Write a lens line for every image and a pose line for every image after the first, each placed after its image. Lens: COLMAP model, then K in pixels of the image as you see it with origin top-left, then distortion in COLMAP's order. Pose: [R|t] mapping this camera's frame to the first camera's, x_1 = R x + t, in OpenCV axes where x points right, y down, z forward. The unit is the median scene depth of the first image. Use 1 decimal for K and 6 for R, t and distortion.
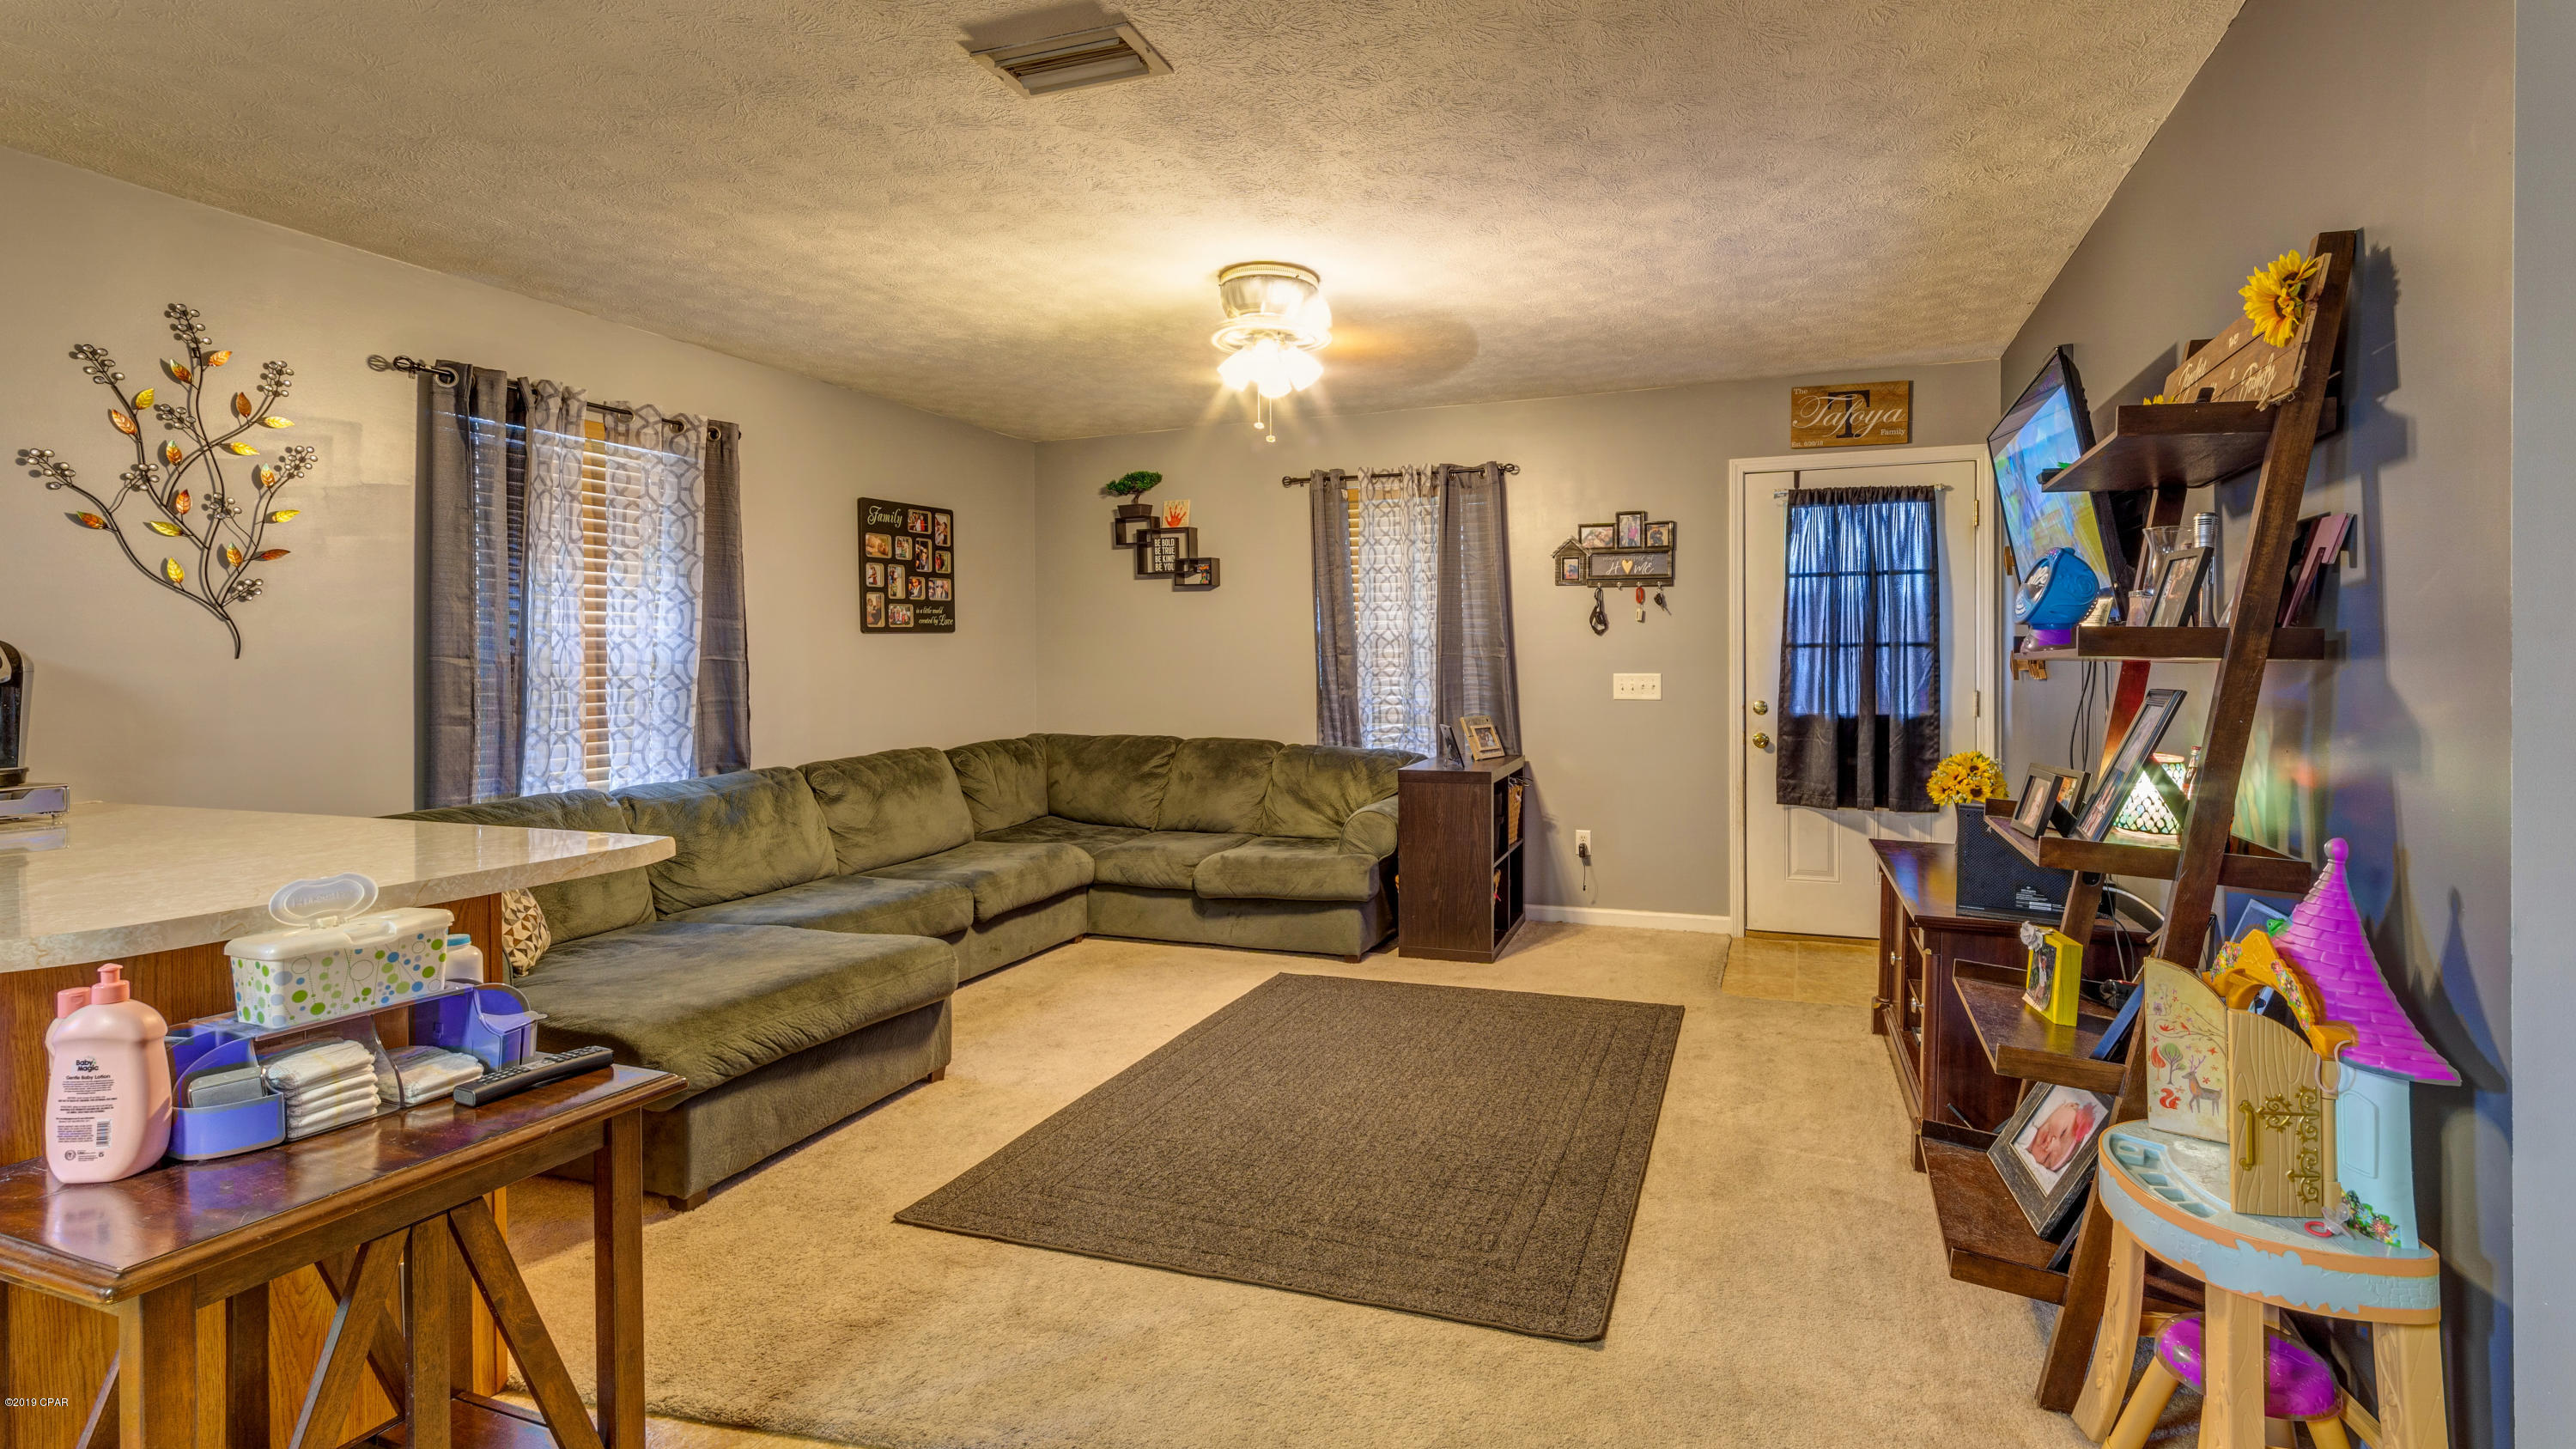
lens RADIAL K [[1228.0, 0, 1297.1], [0, 1228.0, 666.4], [0, 0, 1]] dist [0.000954, 0.000883]
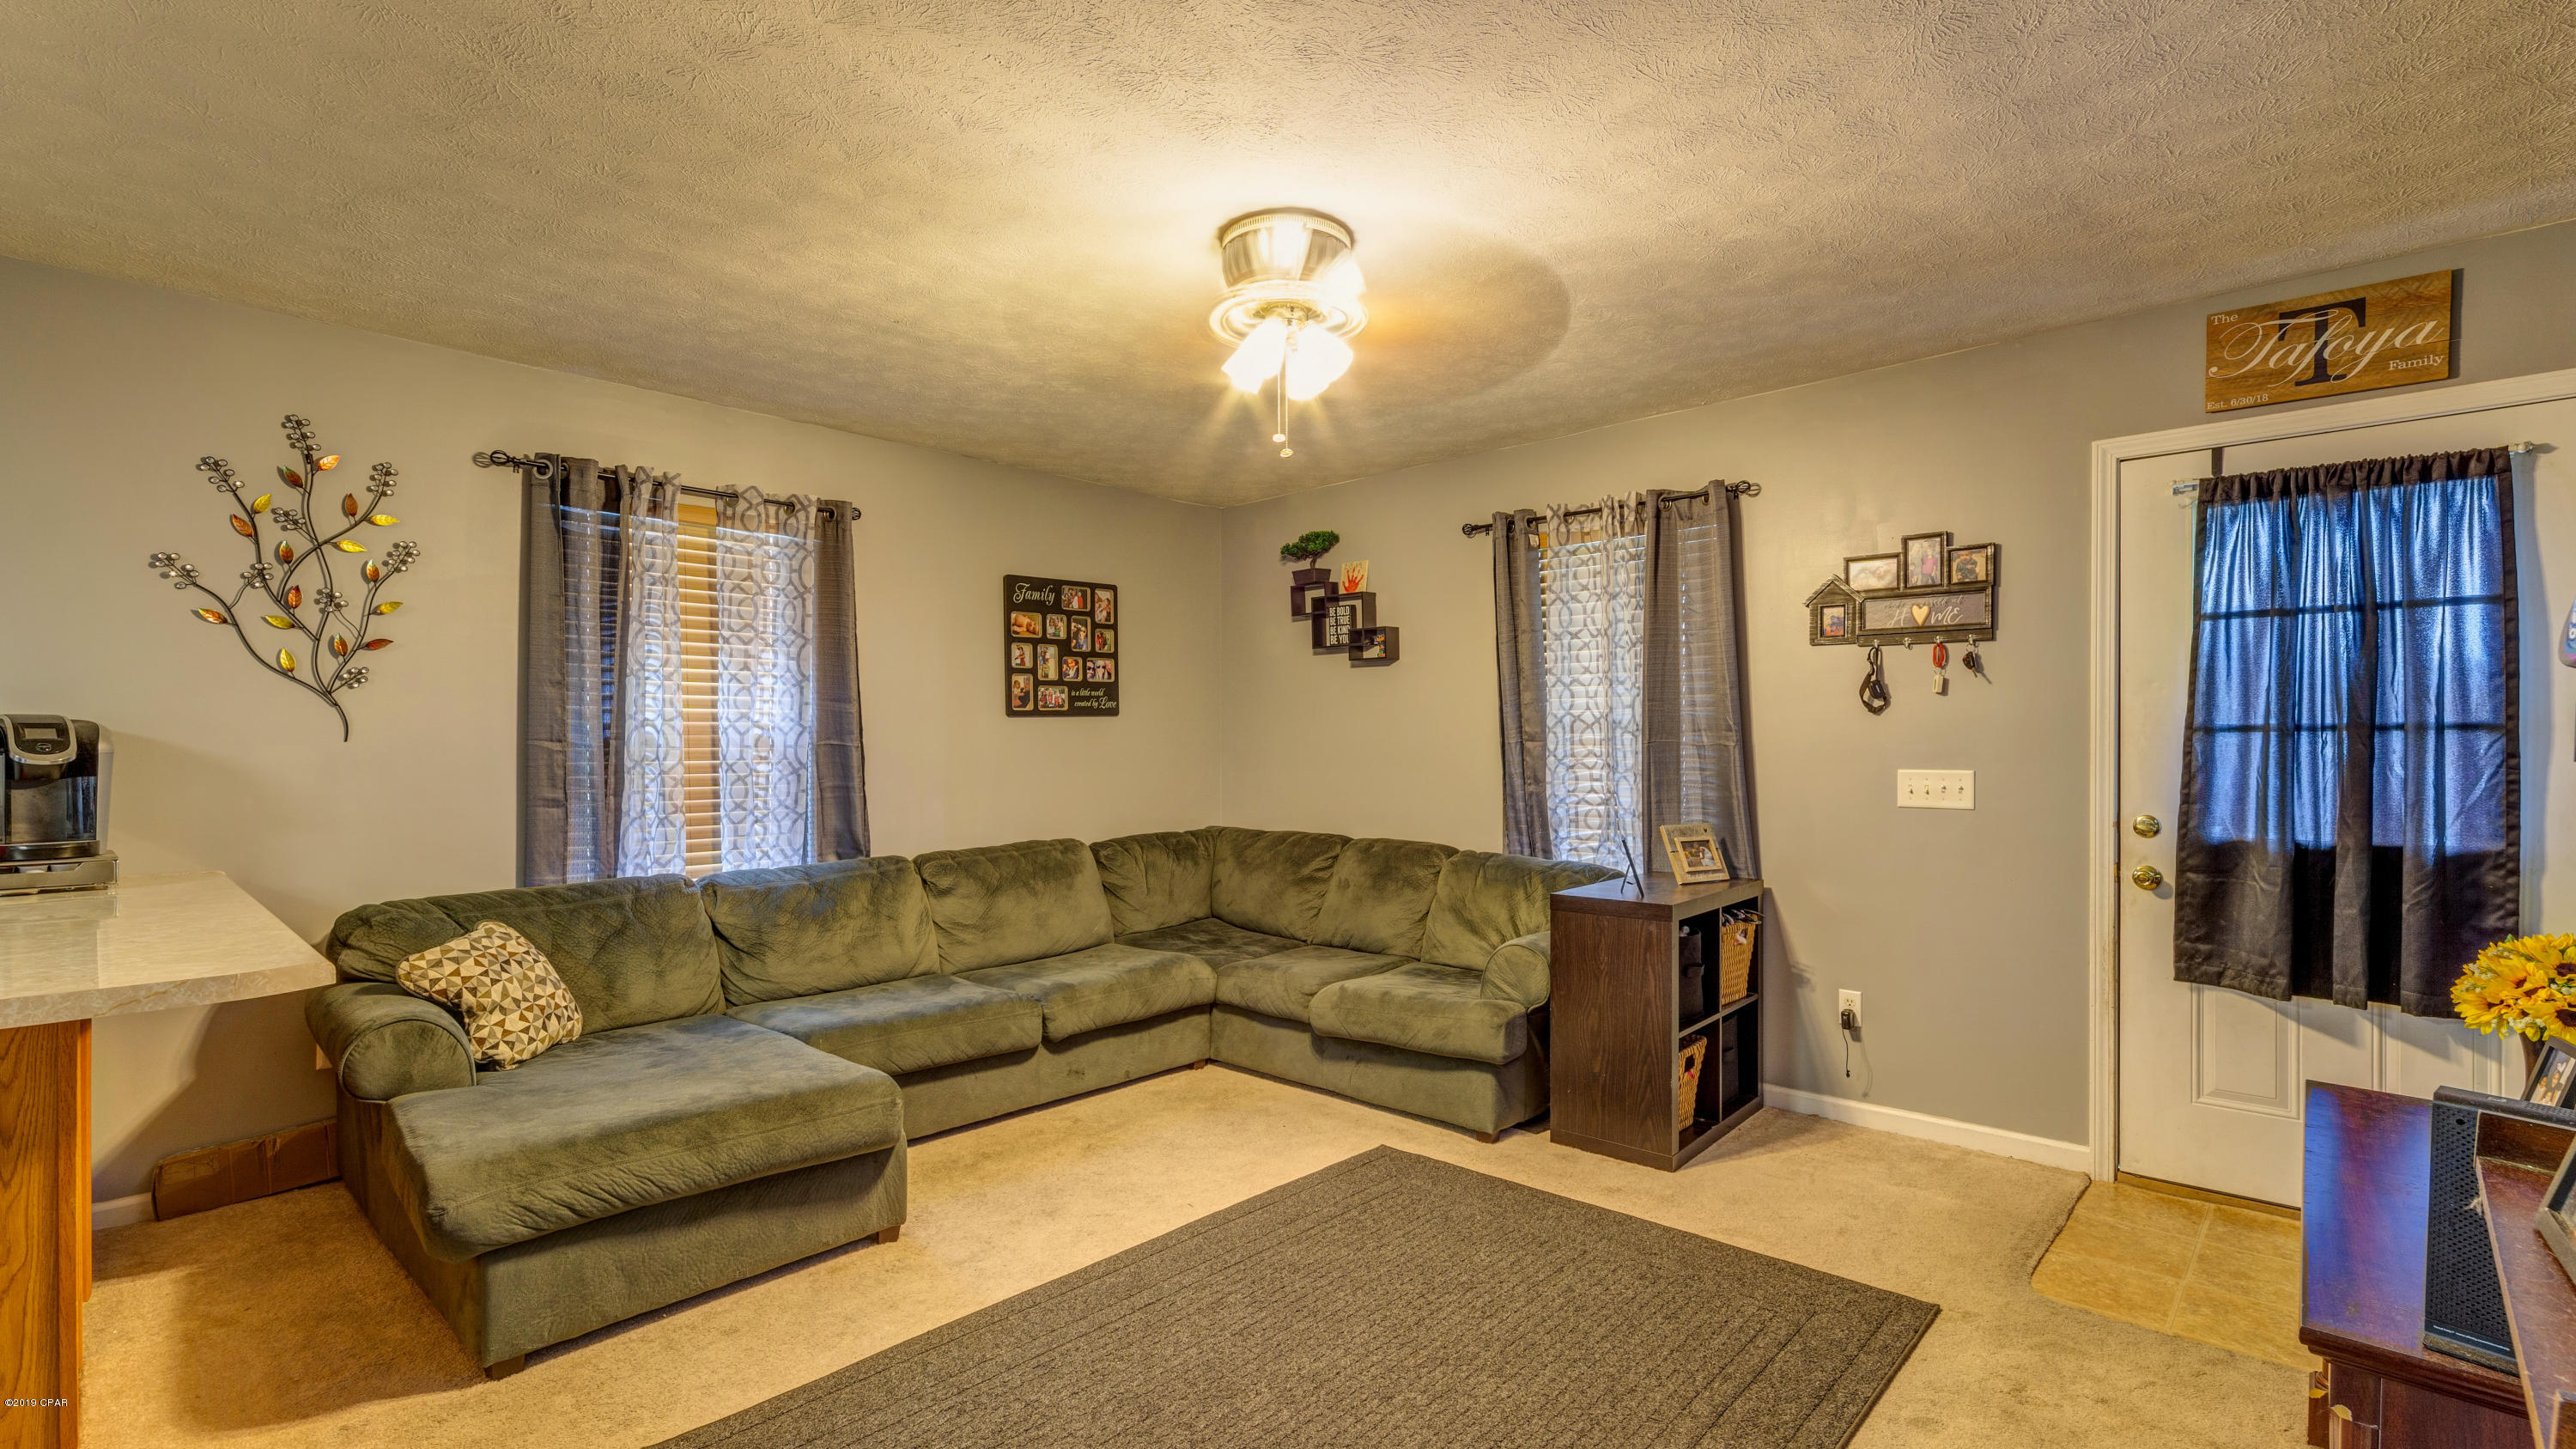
lens RADIAL K [[1125.8, 0, 1288.9], [0, 1125.8, 749.7], [0, 0, 1]] dist [-0.001327, 0.000762]
pose [[0.920768, 0.006321, -0.390060, 0.203541], [-0.006374, 0.999979, 0.001160, -0.004173], [0.390059, 0.001418, 0.920789, 0.301495]]
